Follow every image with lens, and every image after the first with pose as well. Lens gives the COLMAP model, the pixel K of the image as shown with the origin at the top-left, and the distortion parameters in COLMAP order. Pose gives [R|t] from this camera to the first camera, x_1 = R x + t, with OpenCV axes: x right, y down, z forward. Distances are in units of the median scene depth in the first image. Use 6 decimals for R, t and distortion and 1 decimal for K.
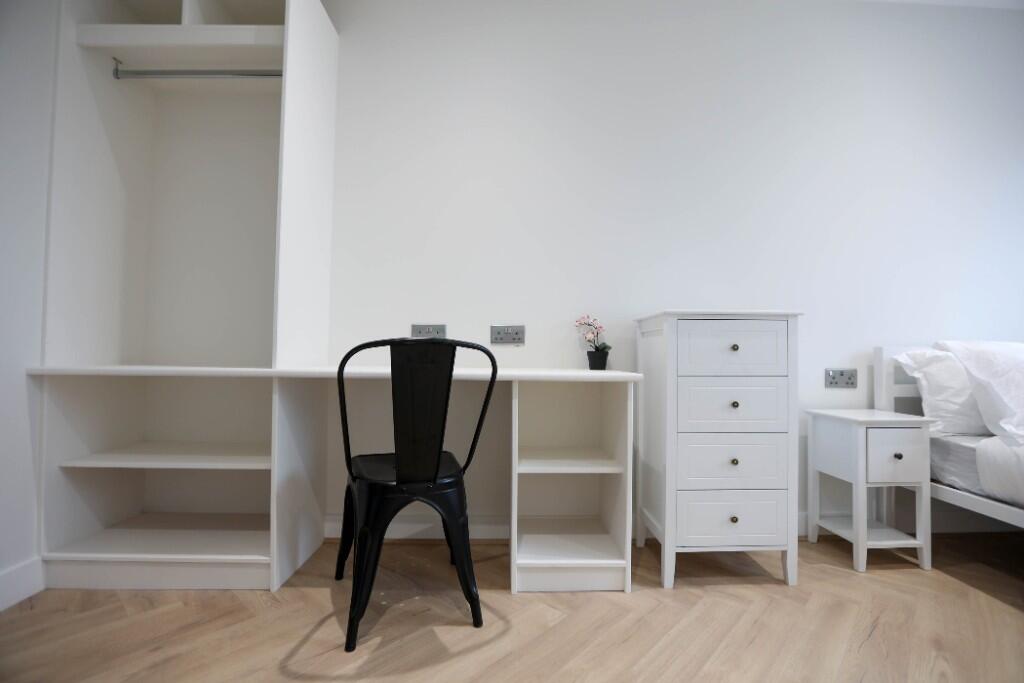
lens RADIAL K [[462.6, 0, 504.1], [0, 462.6, 348.3], [0, 0, 1]] dist [-0.058466, -0.000199]
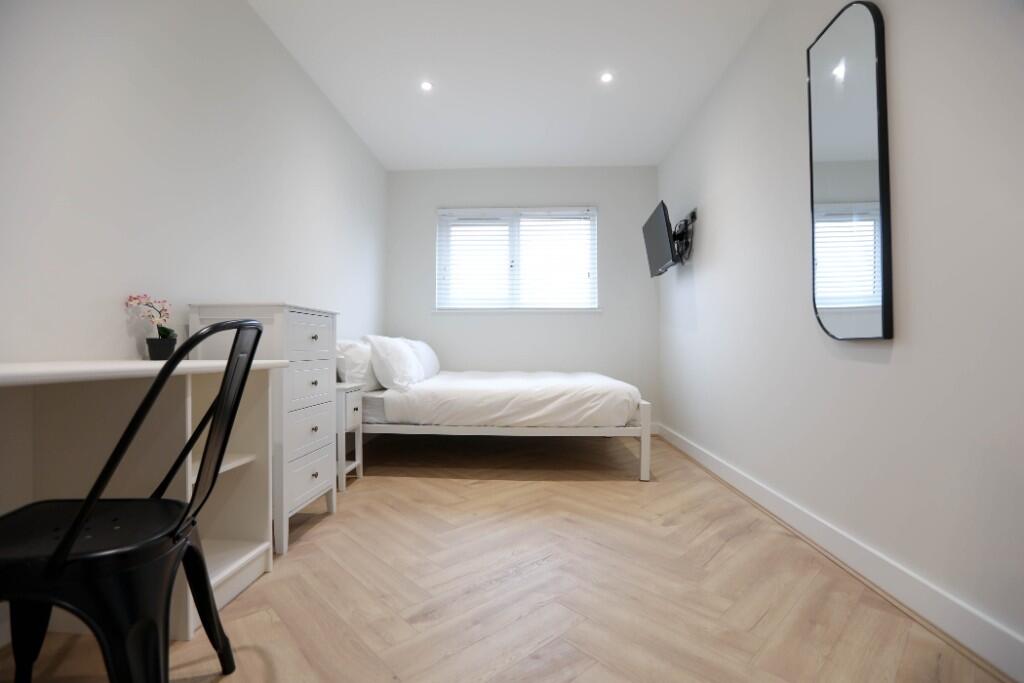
lens RADIAL K [[462.6, 0, 504.1], [0, 462.6, 348.3], [0, 0, 1]] dist [-0.058466, -0.000199]
pose [[0.055915, -0.007955, 0.998404, -0.714607], [-0.013303, 0.999874, 0.008711, 0.011683], [-0.998347, -0.013769, 0.055802, 0.408740]]
